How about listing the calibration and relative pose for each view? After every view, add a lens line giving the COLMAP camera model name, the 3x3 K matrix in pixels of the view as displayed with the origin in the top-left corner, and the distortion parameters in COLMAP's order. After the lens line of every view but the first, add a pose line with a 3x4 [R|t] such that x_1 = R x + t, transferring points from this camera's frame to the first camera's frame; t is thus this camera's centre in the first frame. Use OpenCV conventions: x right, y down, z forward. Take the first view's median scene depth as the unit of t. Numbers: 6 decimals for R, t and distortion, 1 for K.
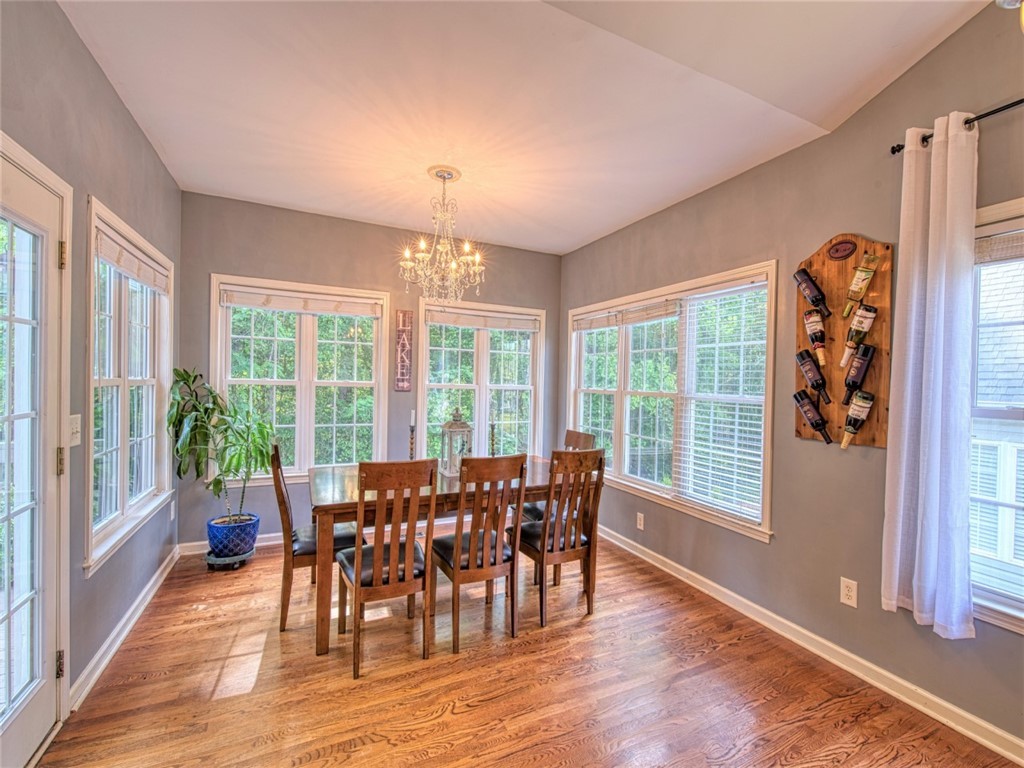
lens RADIAL K [[443.6, 0, 511.7], [0, 443.6, 384.4], [0, 0, 1]] dist [-0.001421, -0.000881]
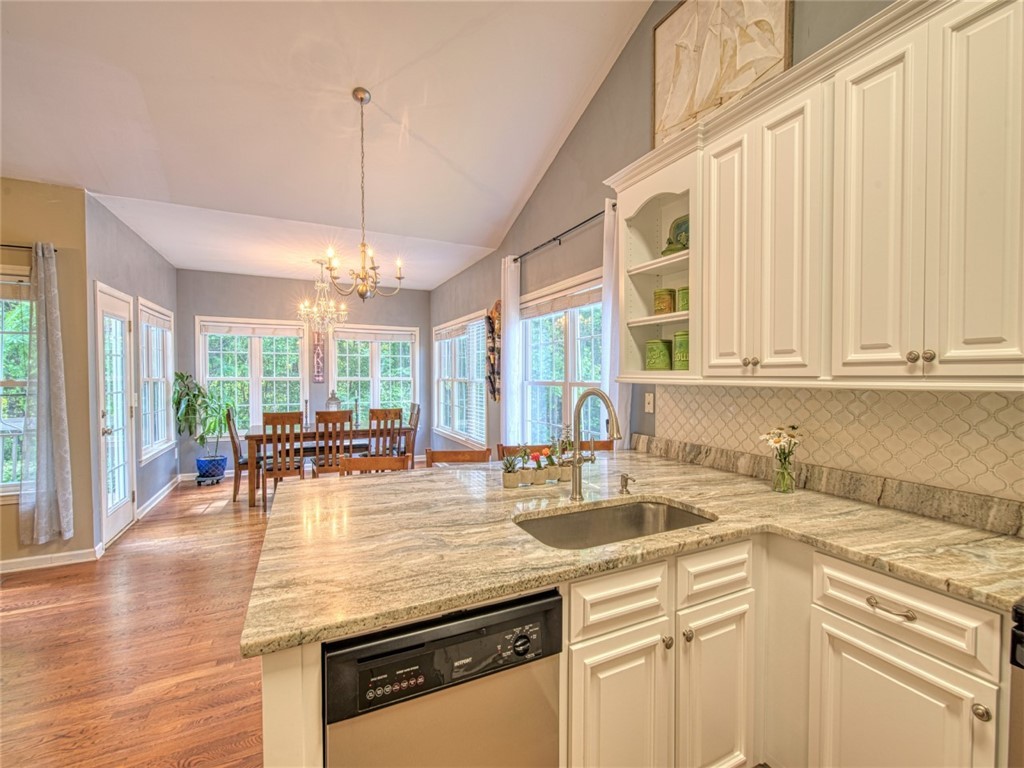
lens RADIAL K [[443.6, 0, 512.2], [0, 443.6, 381.1], [0, 0, 1]] dist [-0.001421, -0.000881]
pose [[0.999642, -0.024209, 0.011355, 0.541066], [0.024160, 0.999698, 0.004415, 0.023821], [-0.011458, -0.004139, 0.999926, -0.754842]]
